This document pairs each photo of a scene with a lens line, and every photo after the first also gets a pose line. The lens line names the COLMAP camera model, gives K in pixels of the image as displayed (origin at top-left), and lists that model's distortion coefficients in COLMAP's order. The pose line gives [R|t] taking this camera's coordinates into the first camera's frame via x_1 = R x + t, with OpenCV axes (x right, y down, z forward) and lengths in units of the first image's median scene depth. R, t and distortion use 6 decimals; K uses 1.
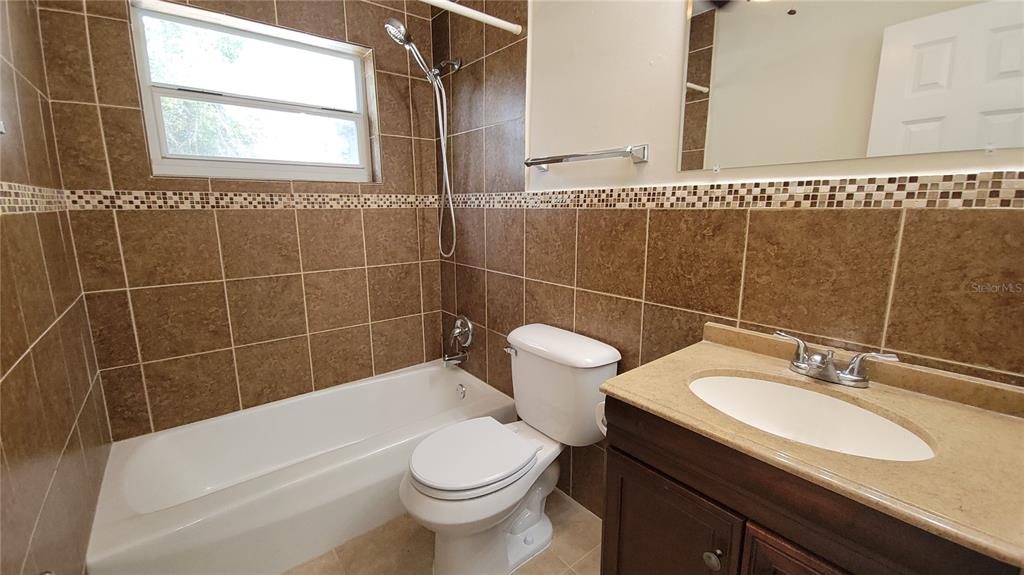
lens RADIAL K [[418.2, 0, 514.3], [0, 418.2, 283.4], [0, 0, 1]] dist [0.002052, -0.002920]
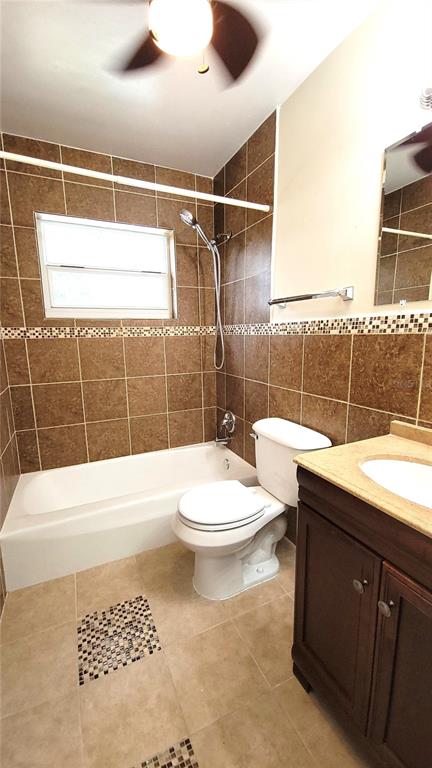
lens RADIAL K [[313.6, 0, 213.8], [0, 313.6, 387.7], [0, 0, 1]] dist [0.002052, -0.002920]
pose [[0.970049, 0.028362, -0.241249, 0.108970], [-0.031031, 0.999492, -0.007268, 0.011036], [0.240921, 0.014537, 0.970436, -0.063356]]
